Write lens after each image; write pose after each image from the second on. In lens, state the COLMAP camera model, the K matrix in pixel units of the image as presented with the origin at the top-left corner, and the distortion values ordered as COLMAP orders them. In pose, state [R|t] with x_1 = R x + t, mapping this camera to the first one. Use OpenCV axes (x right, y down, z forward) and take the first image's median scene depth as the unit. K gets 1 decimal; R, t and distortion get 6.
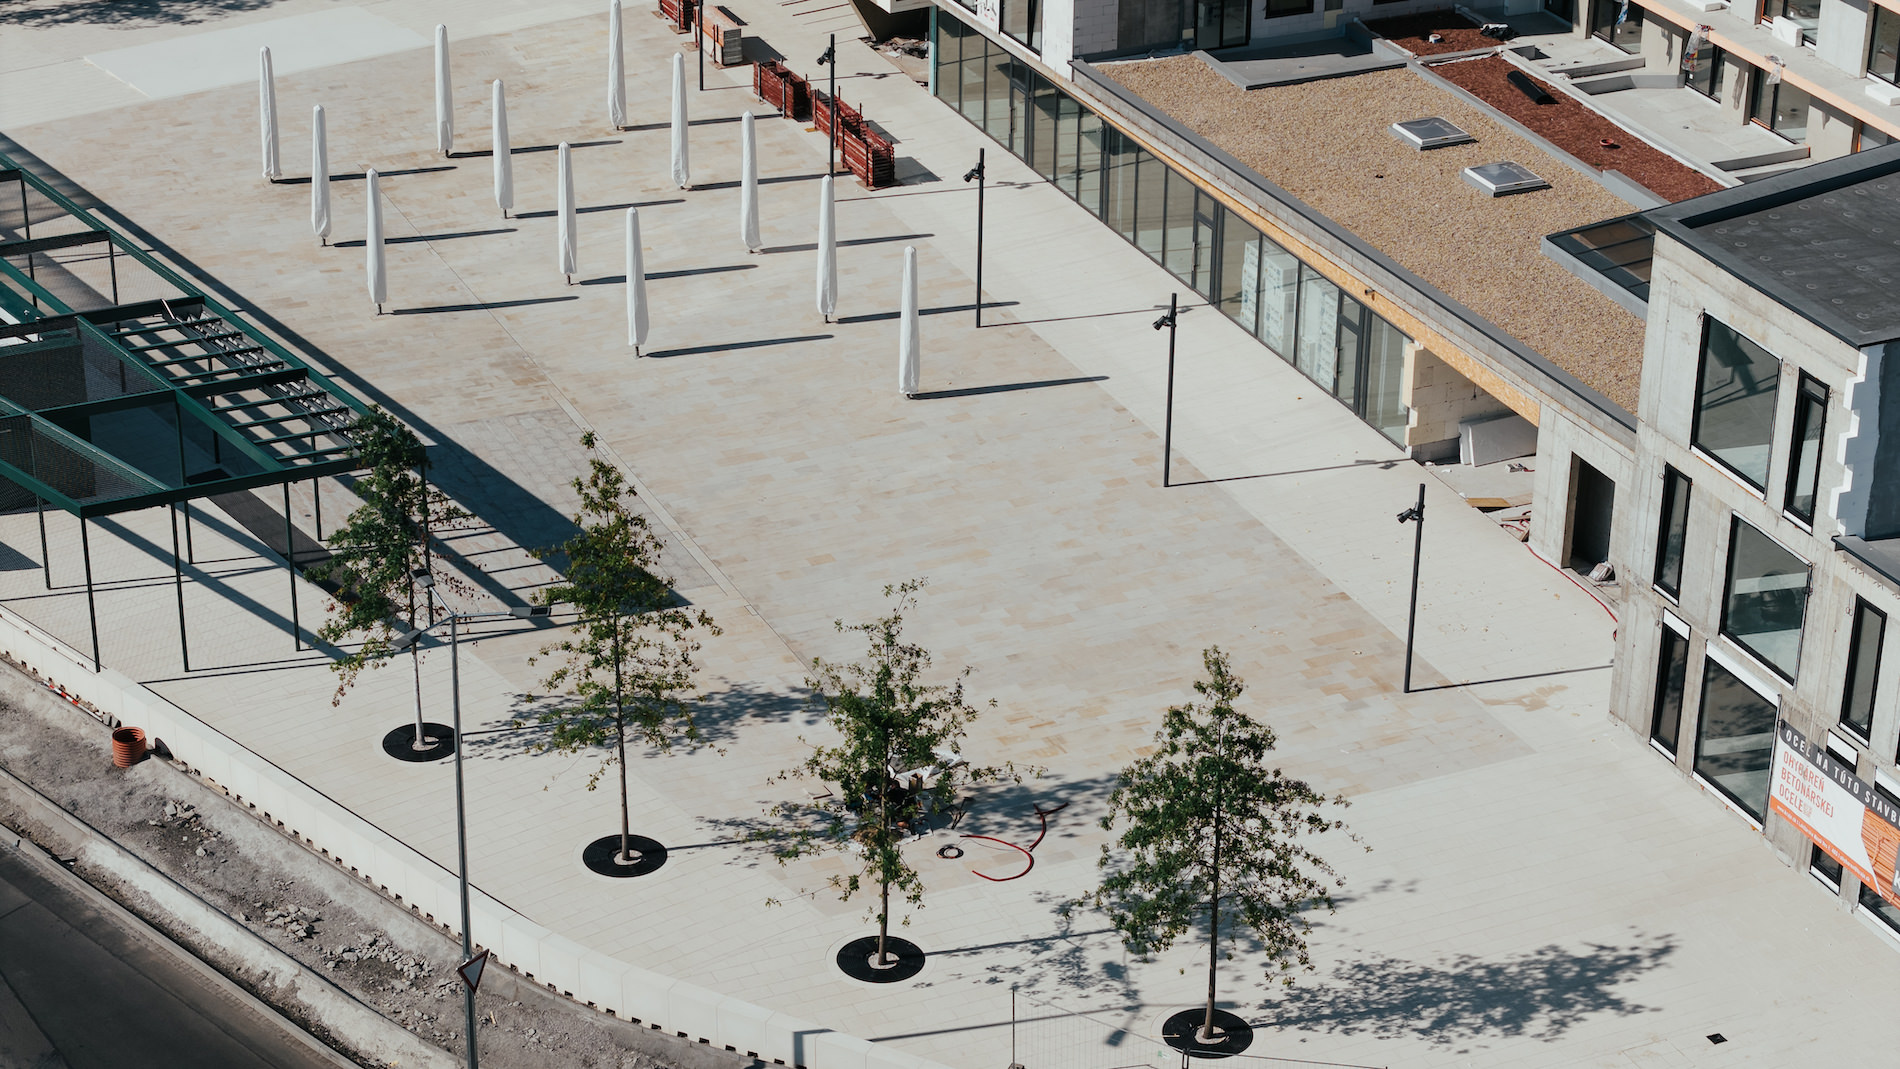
lens RADIAL K [[3857.3, 0, 991.2], [0, 3857.3, 534.7], [0, 0, 1]] dist [-0.042229, -0.129083]
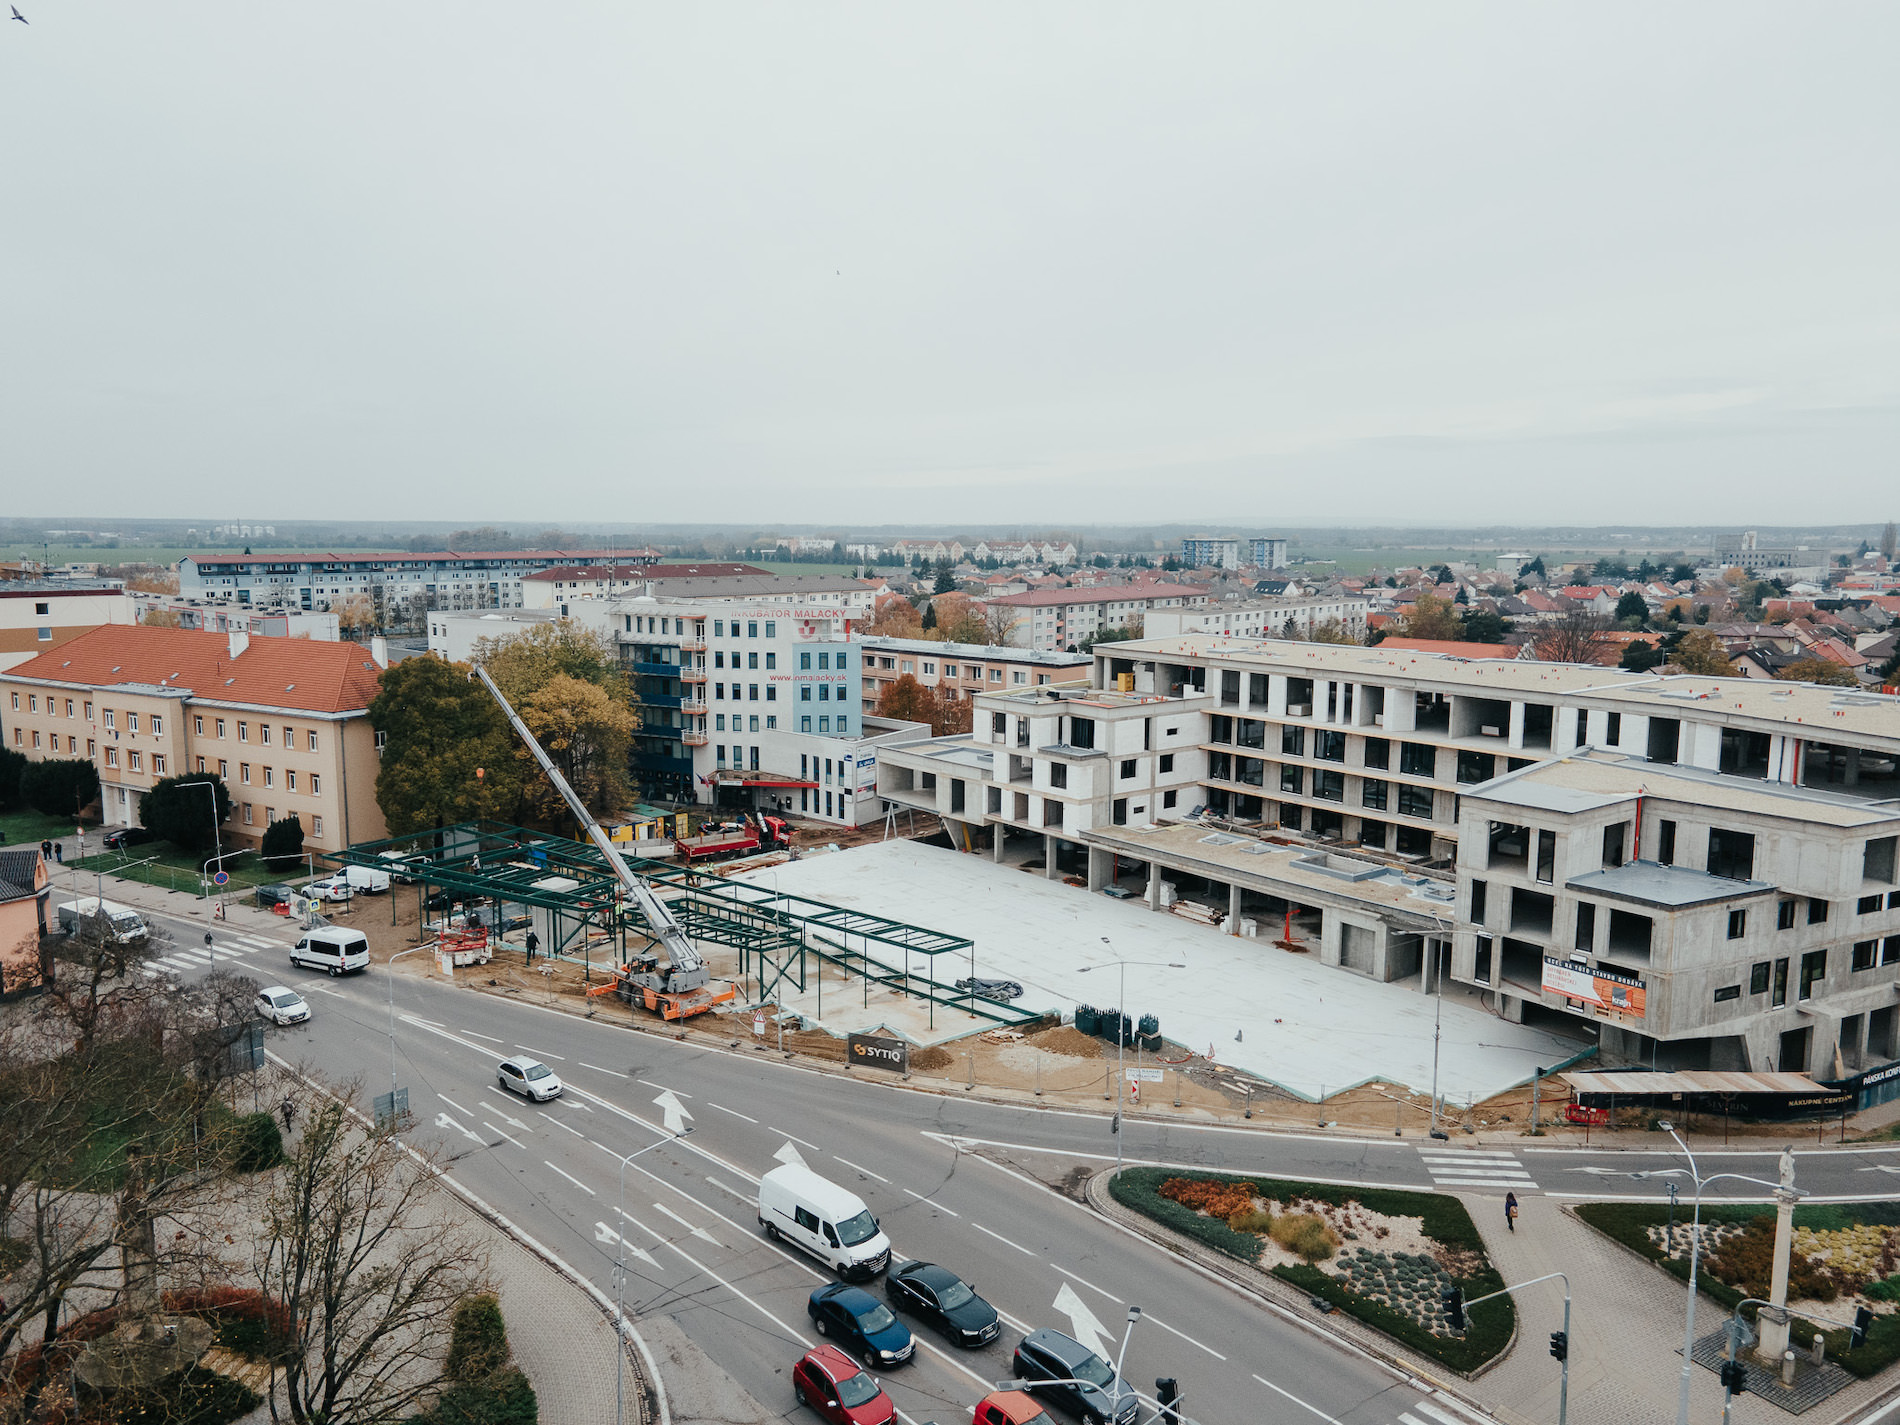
lens RADIAL K [[1386.4, 0, 949.1], [0, 1386.4, 725.1], [0, 0, 1]] dist [0.037820, 0.027264]
pose [[0.973629, -0.043934, 0.223865, -0.350234], [0.110093, 0.949943, -0.292384, 0.108158], [-0.199813, 0.309319, 0.929729, 0.048452]]
